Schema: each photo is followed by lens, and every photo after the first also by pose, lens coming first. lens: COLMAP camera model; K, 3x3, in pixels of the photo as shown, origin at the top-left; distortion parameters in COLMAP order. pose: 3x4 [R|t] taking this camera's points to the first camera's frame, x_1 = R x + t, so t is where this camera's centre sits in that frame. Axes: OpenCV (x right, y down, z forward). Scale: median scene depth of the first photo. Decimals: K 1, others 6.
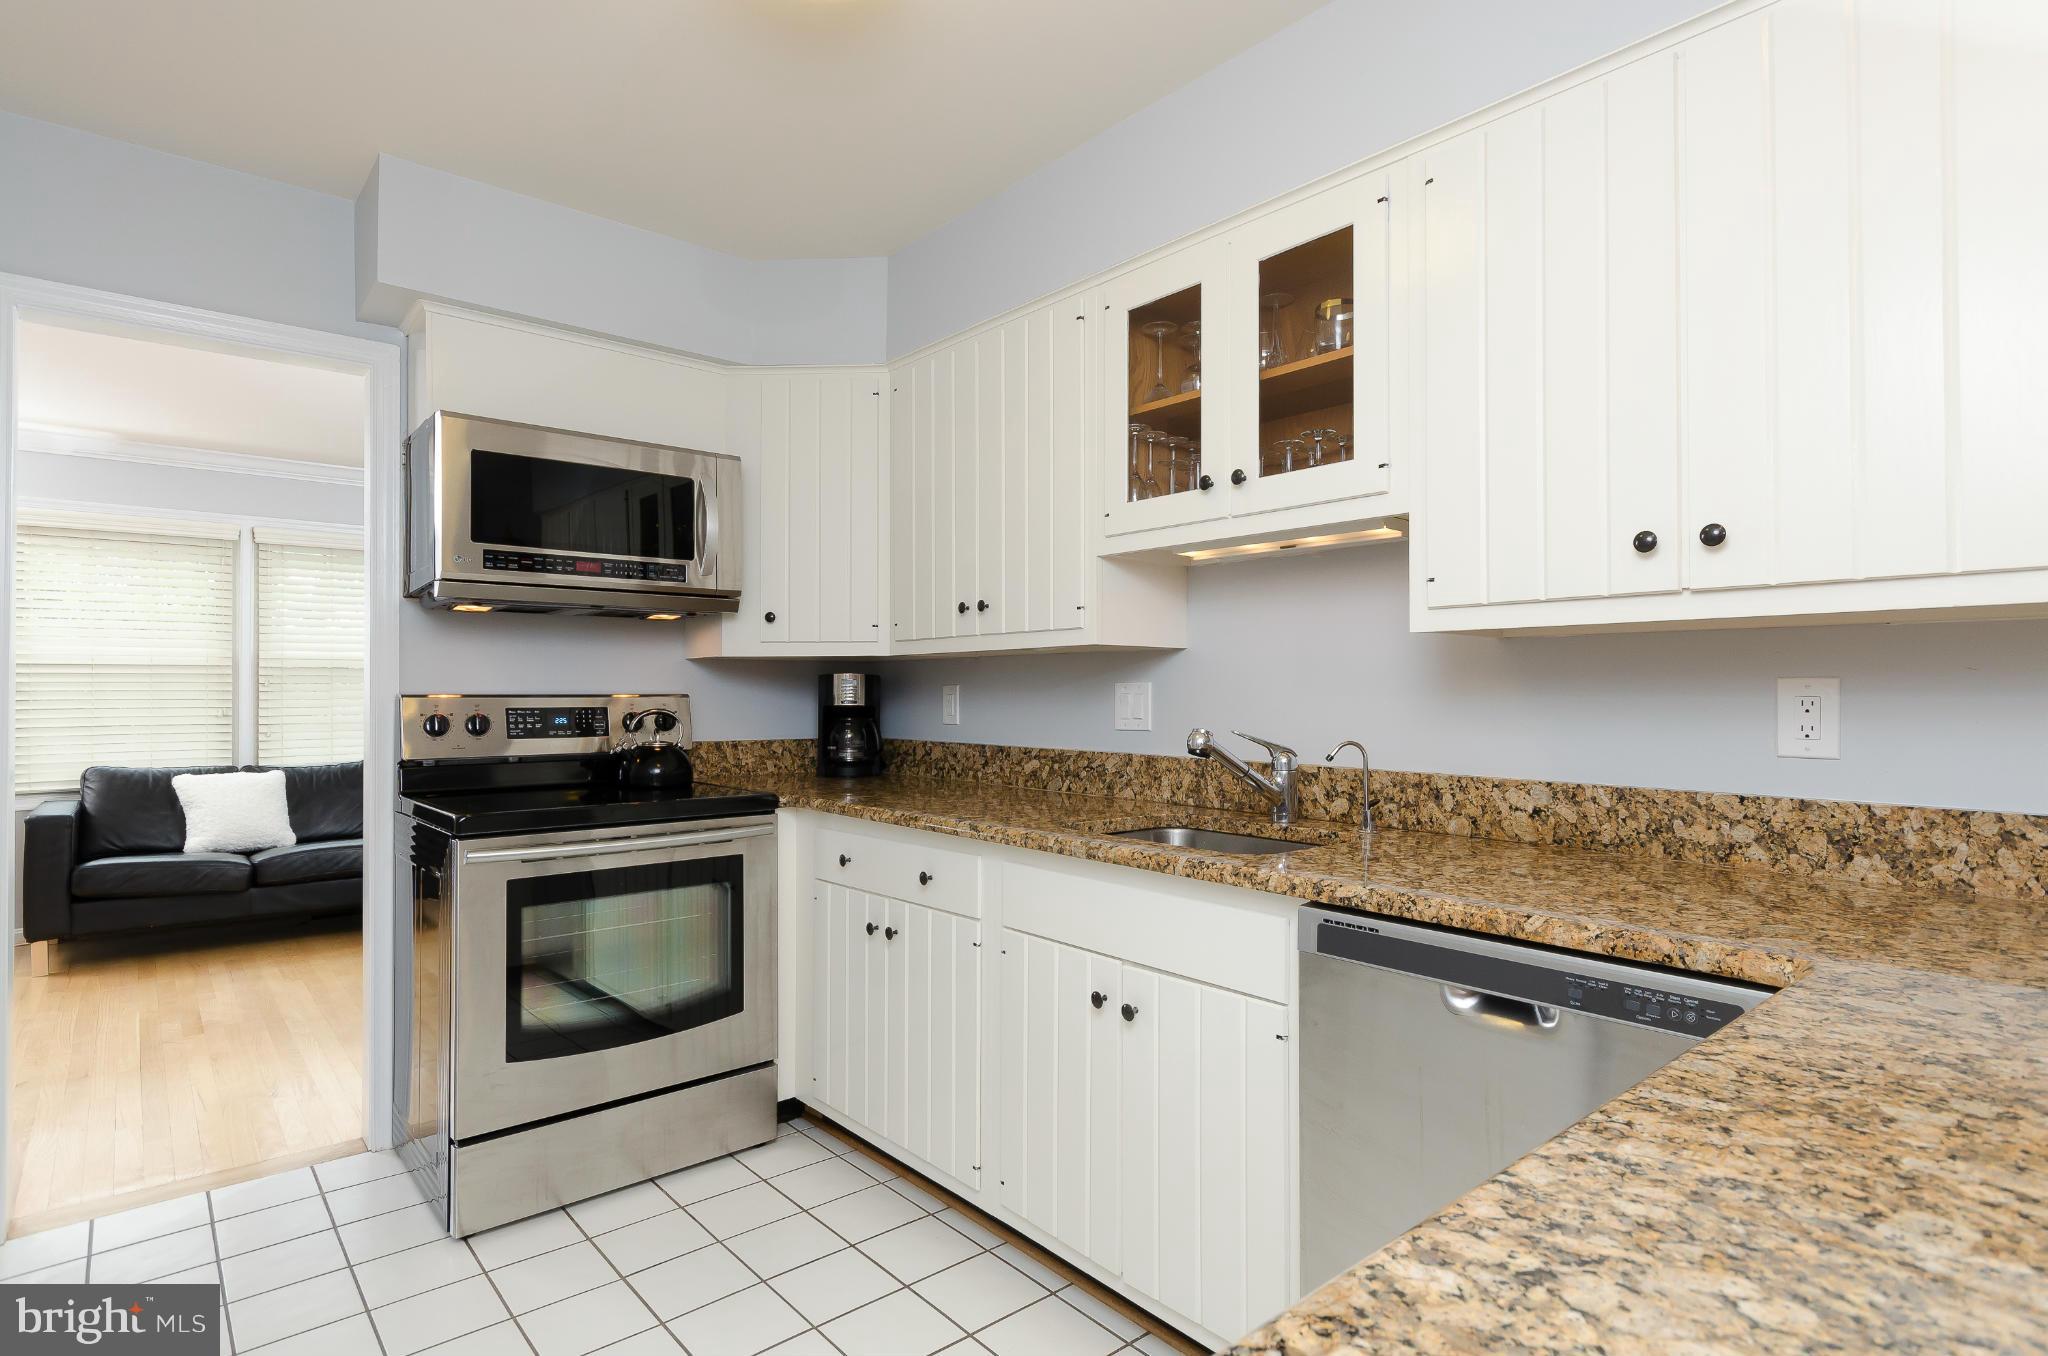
lens RADIAL K [[1029.7, 0, 1024.0], [0, 1029.7, 678.0], [0, 0, 1]] dist [0.000758, 0.000355]
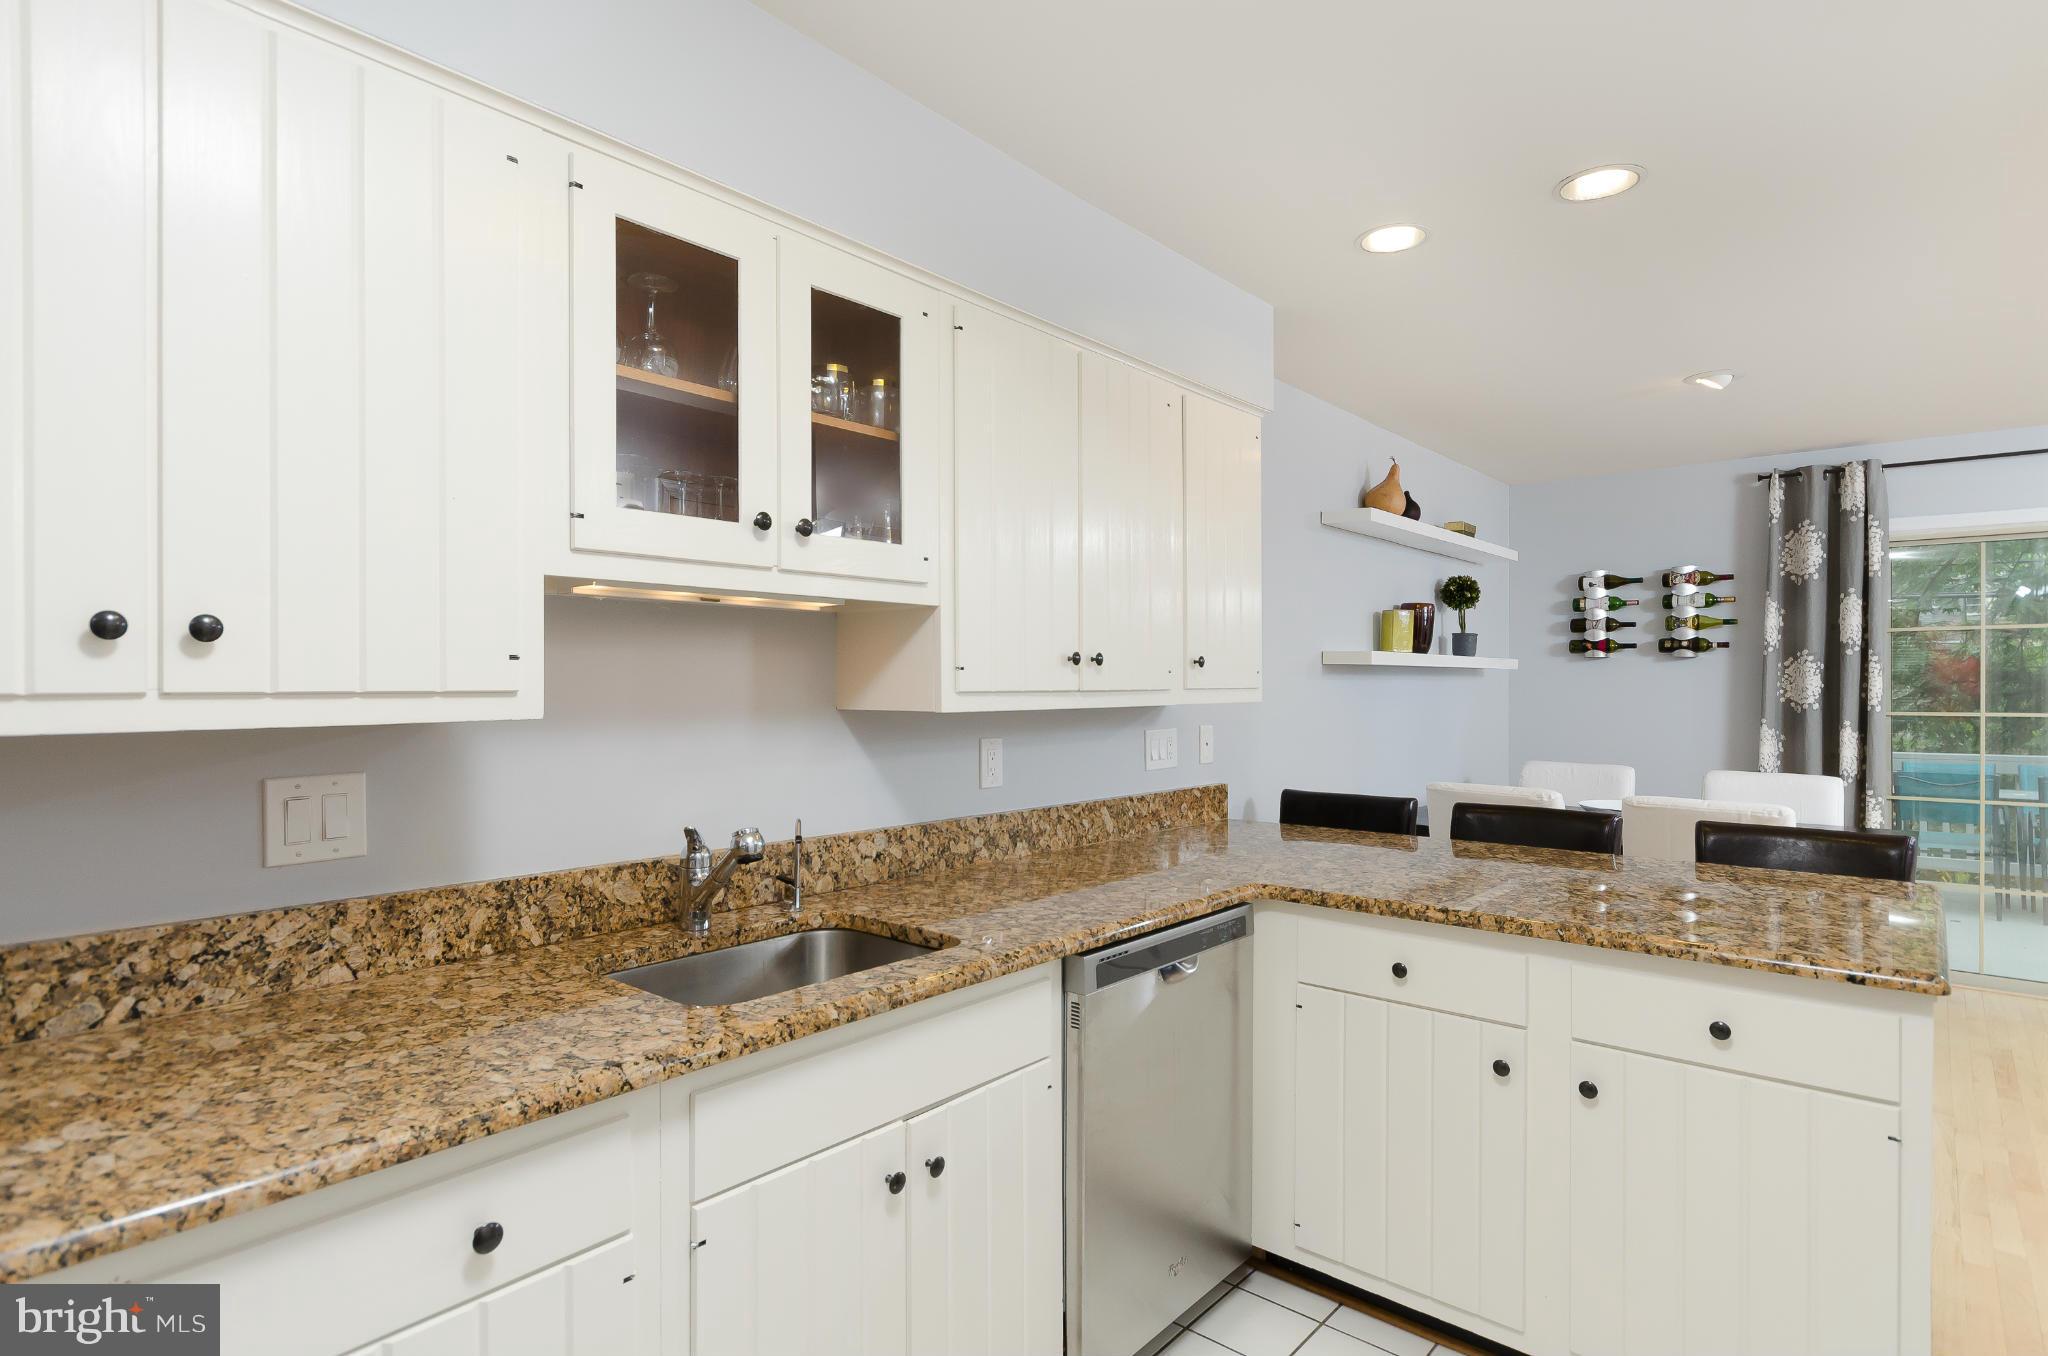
lens RADIAL K [[1056.0, 0, 1024.0], [0, 1056.0, 678.0], [0, 0, 1]] dist [0.000230, 0.000279]
pose [[-0.150558, 0.004243, 0.988592, -0.558245], [-0.013037, 0.999895, -0.006277, -0.053535], [-0.988515, -0.013833, -0.150487, 0.768668]]
